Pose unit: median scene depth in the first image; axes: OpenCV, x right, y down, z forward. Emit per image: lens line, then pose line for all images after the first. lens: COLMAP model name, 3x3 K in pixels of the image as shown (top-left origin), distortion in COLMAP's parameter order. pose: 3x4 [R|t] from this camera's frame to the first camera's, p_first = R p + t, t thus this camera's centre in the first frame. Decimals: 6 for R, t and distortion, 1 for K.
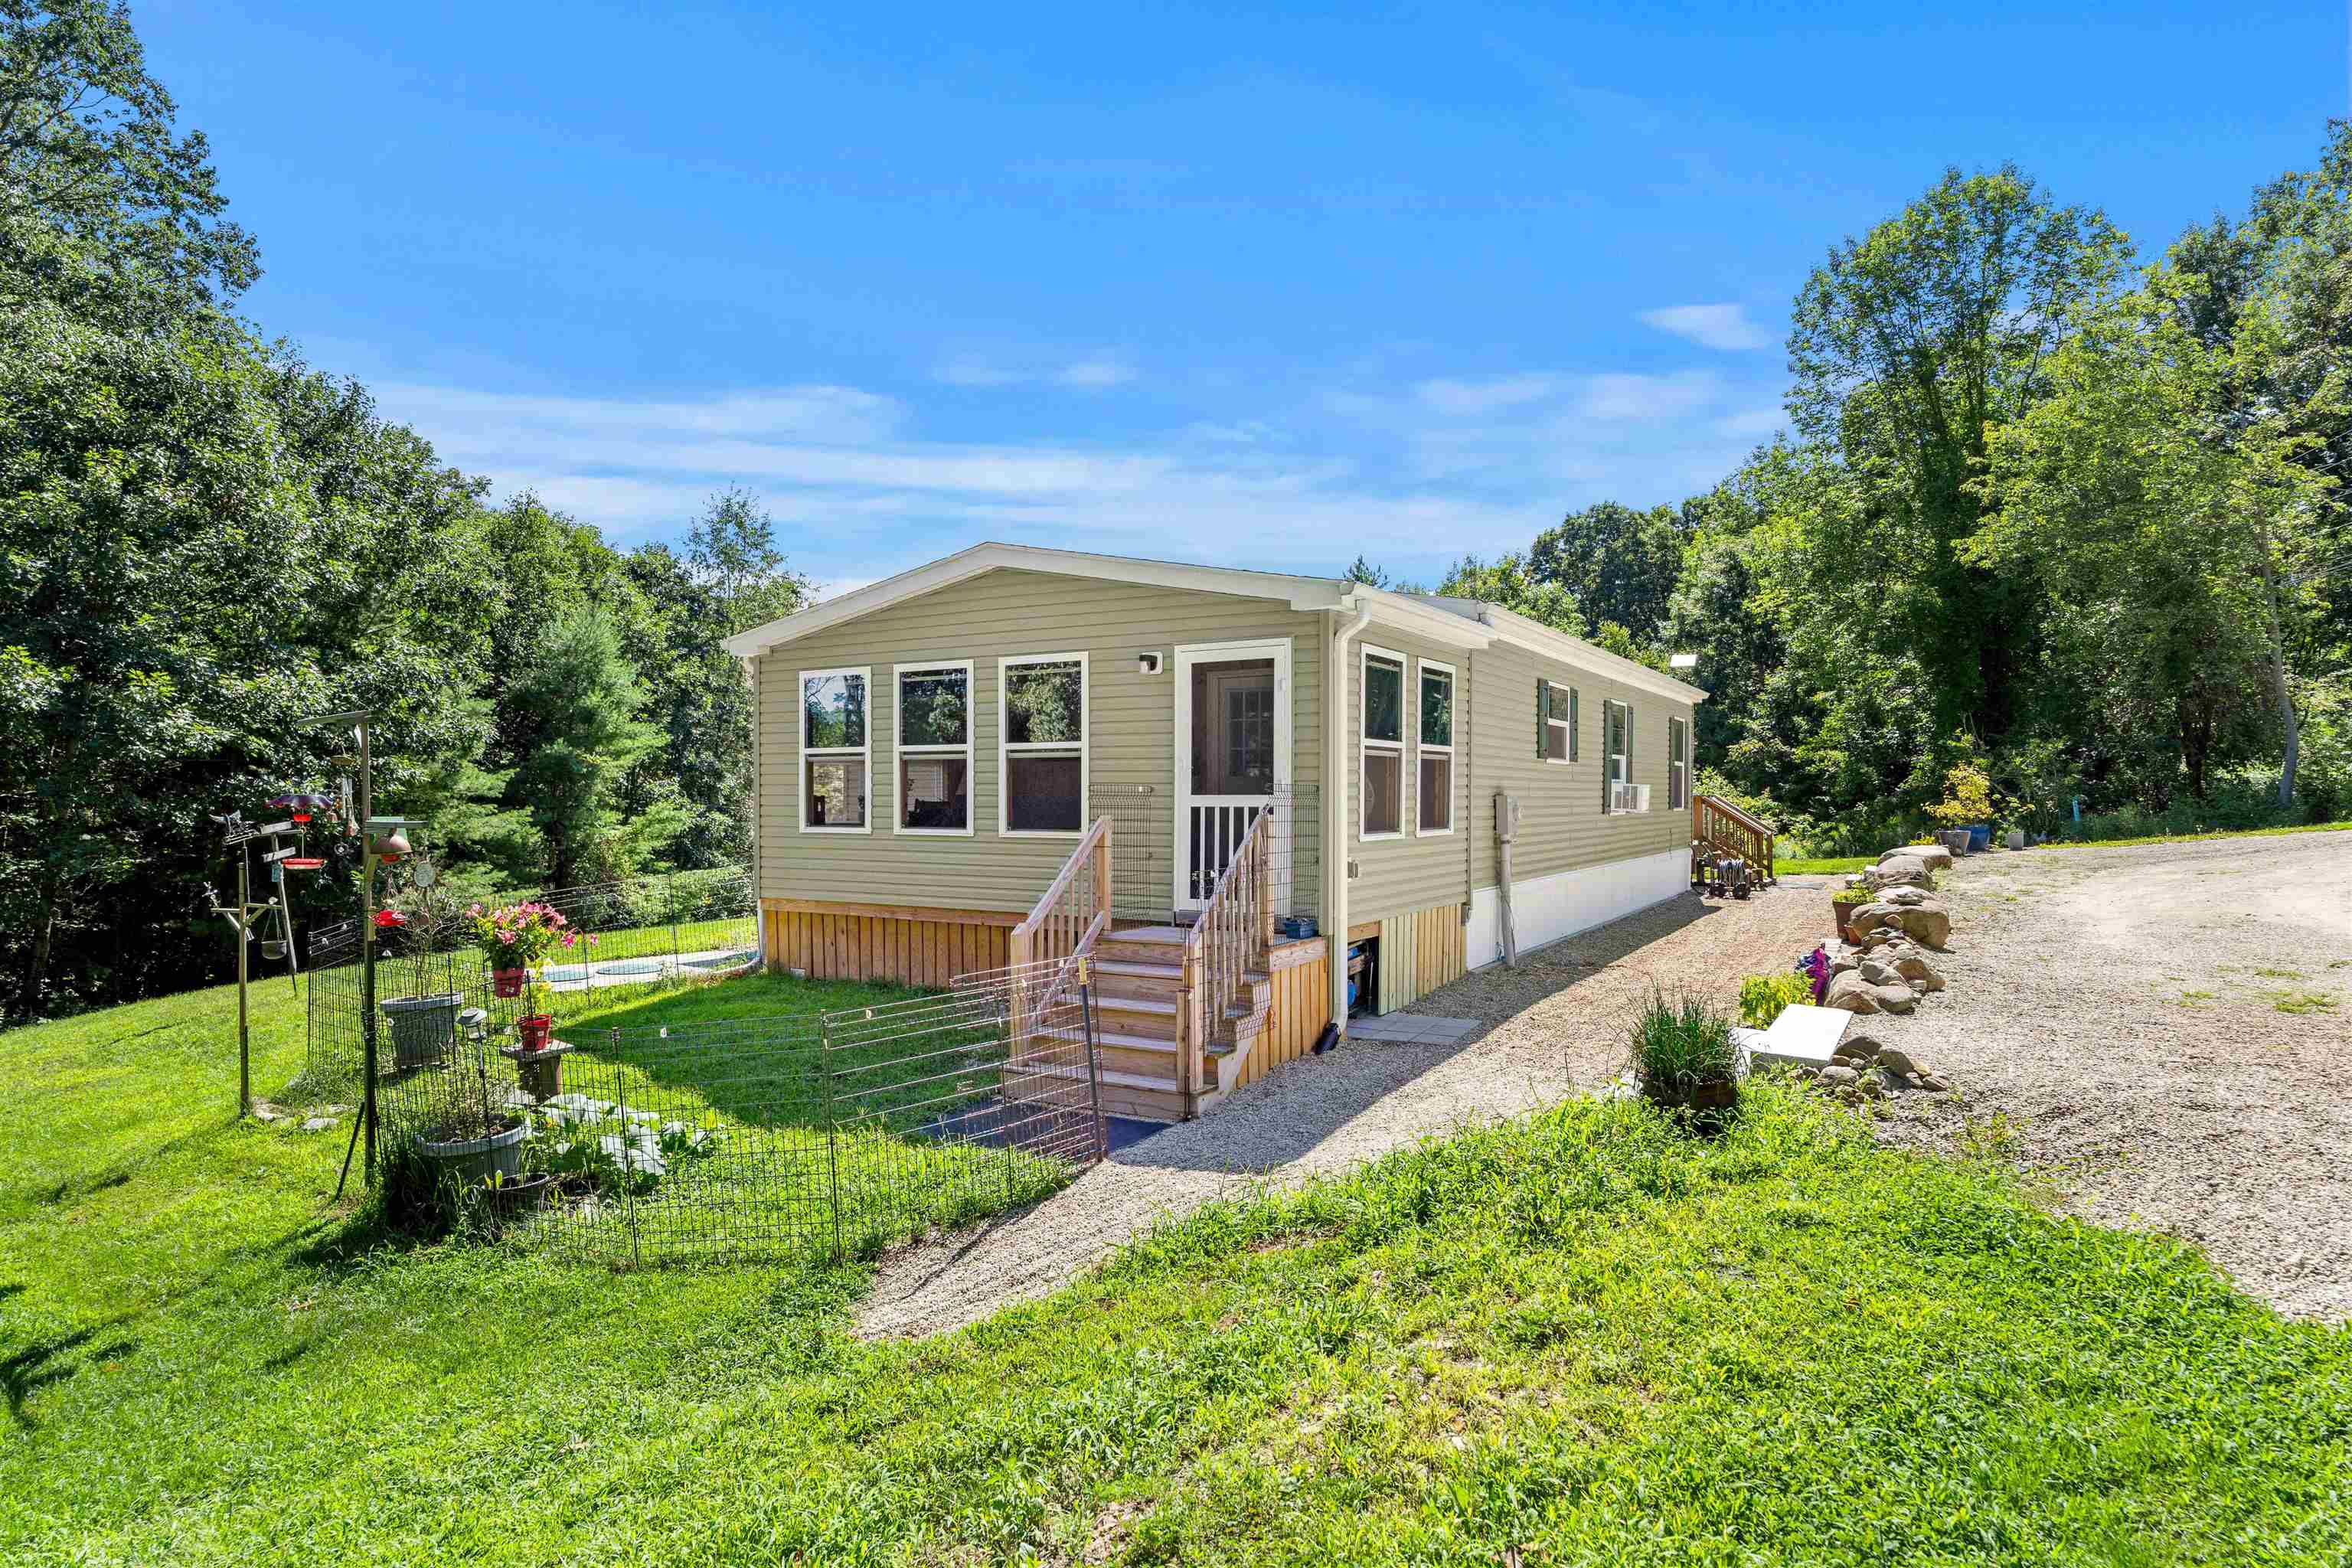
lens RADIAL K [[1318.5, 0, 1174.8], [0, 1318.5, 782.7], [0, 0, 1]] dist [-0.006393, 0.001337]
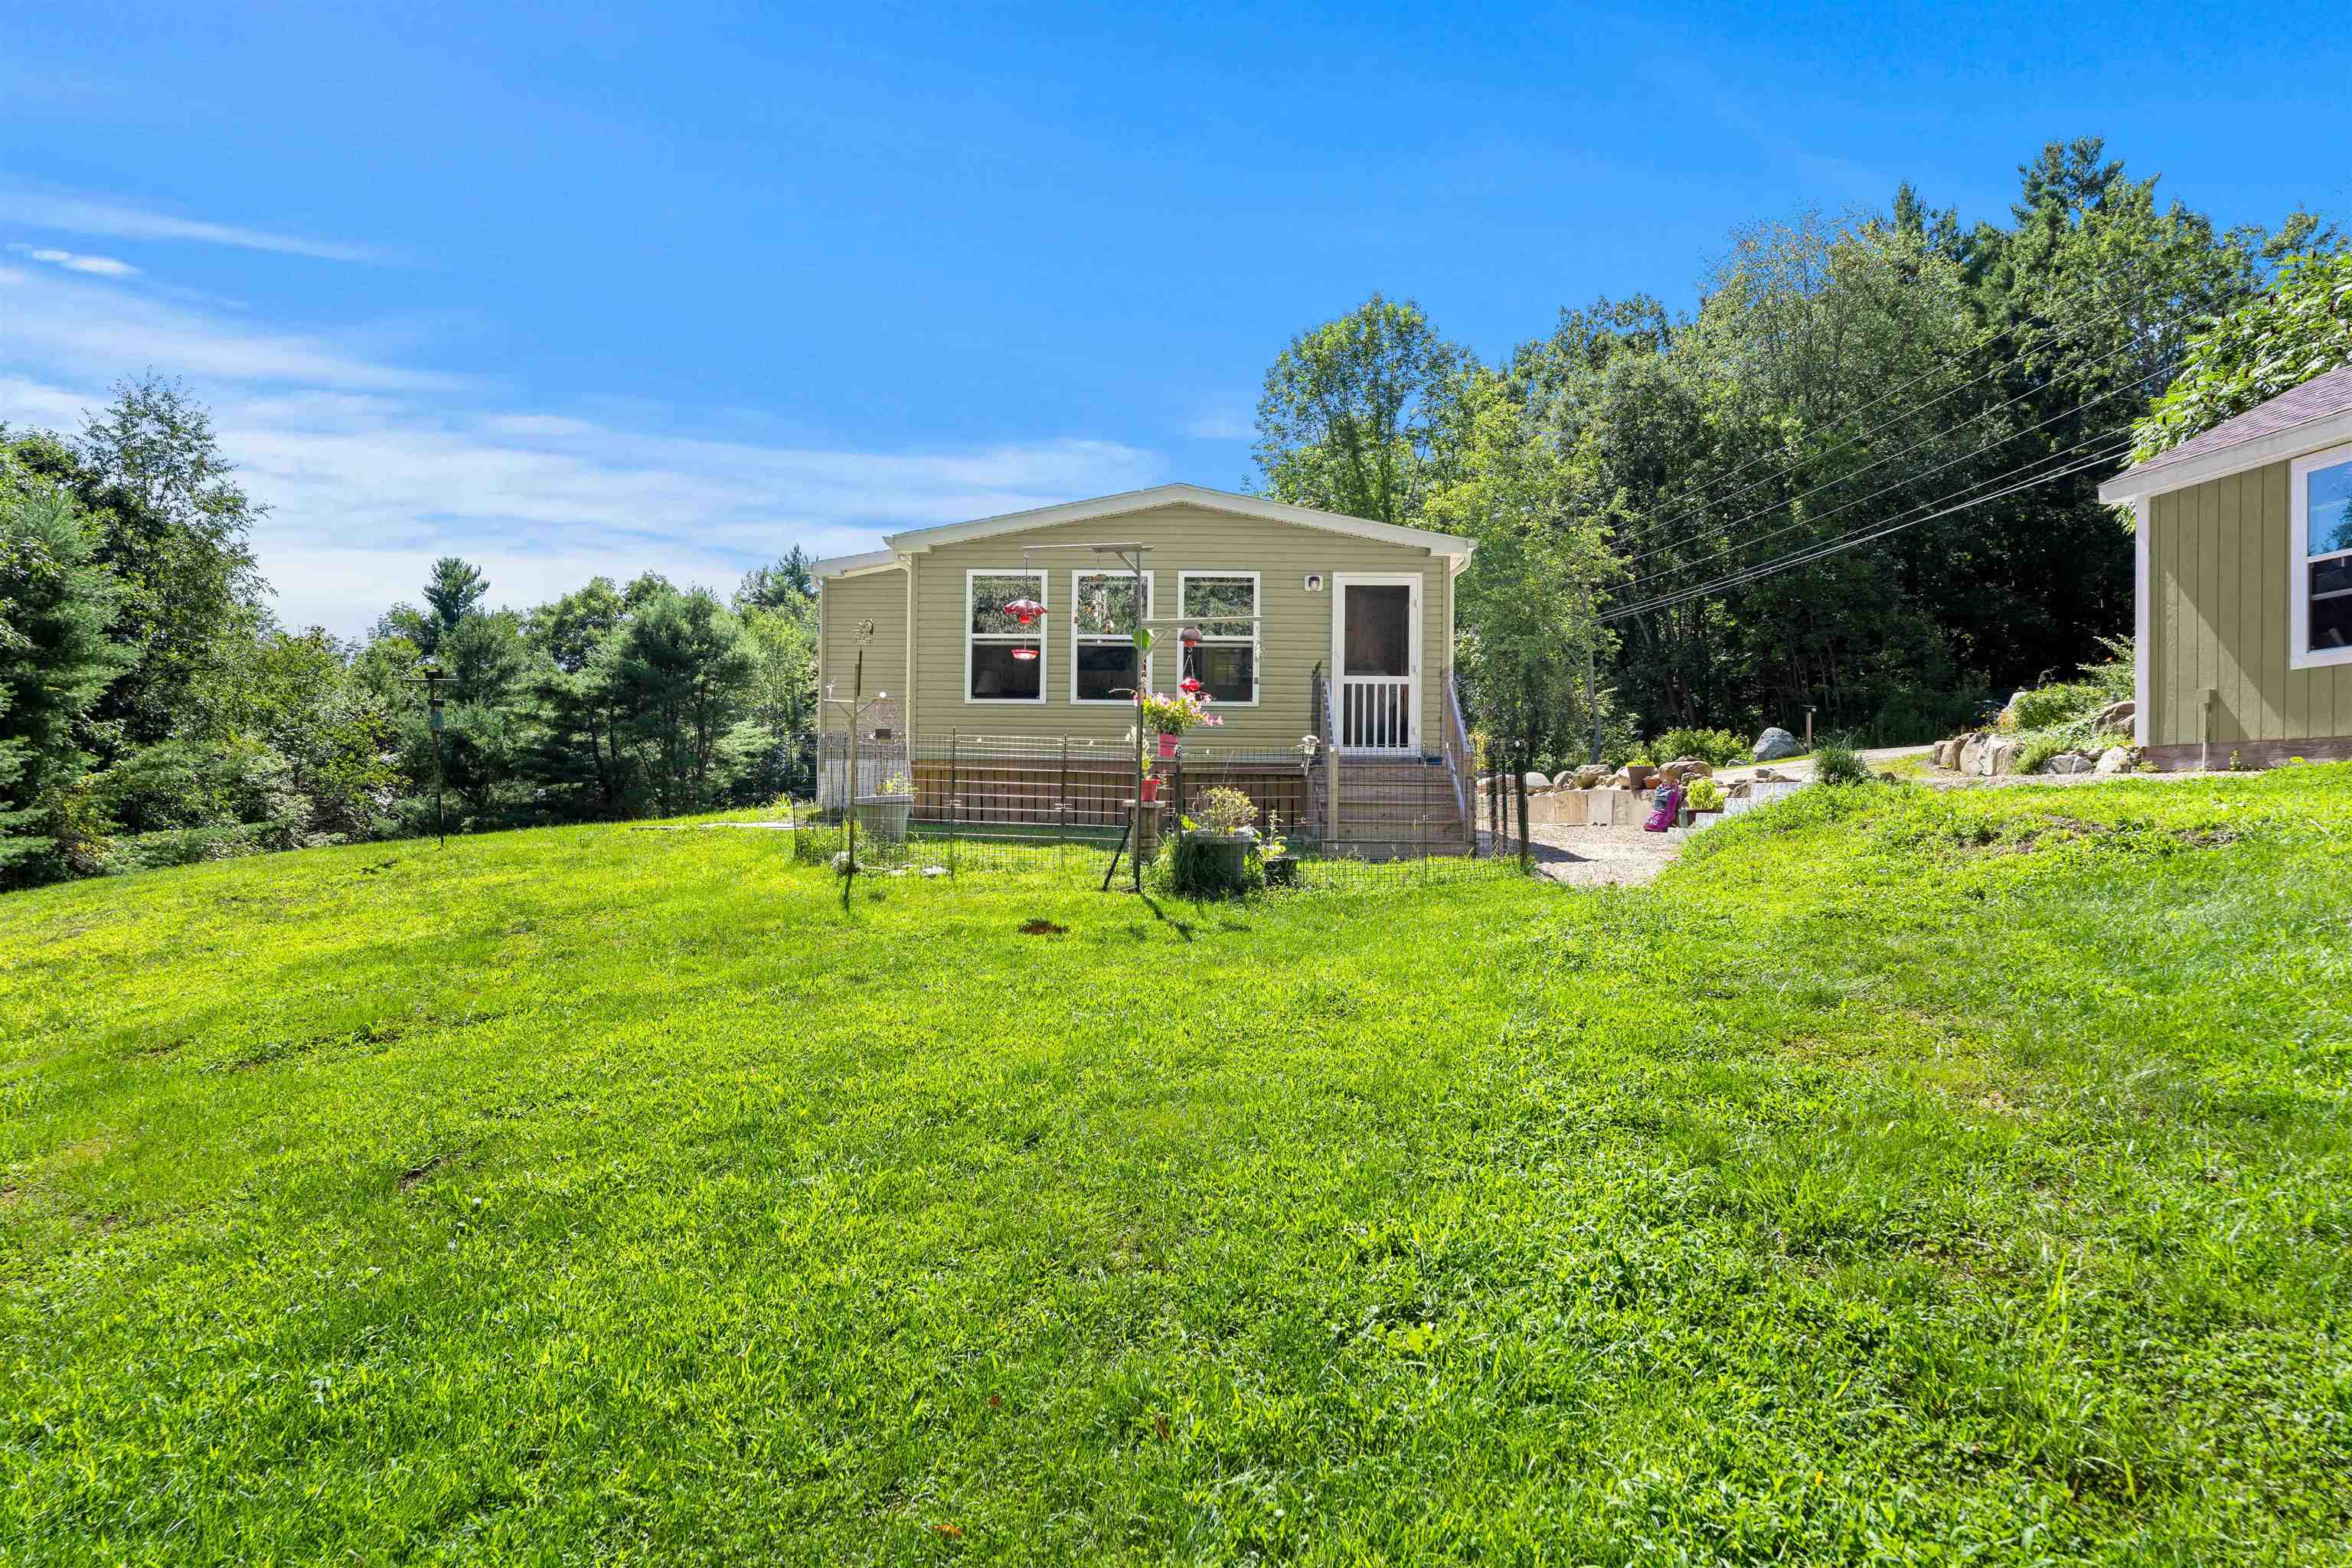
lens RADIAL K [[1318.5, 0, 1182.2], [0, 1318.5, 791.3], [0, 0, 1]] dist [-0.006393, 0.001337]
pose [[0.867406, 0.015928, 0.497347, -0.224057], [-0.015567, 0.999867, -0.004873, 0.038010], [-0.497358, -0.003515, 0.867538, -0.044008]]
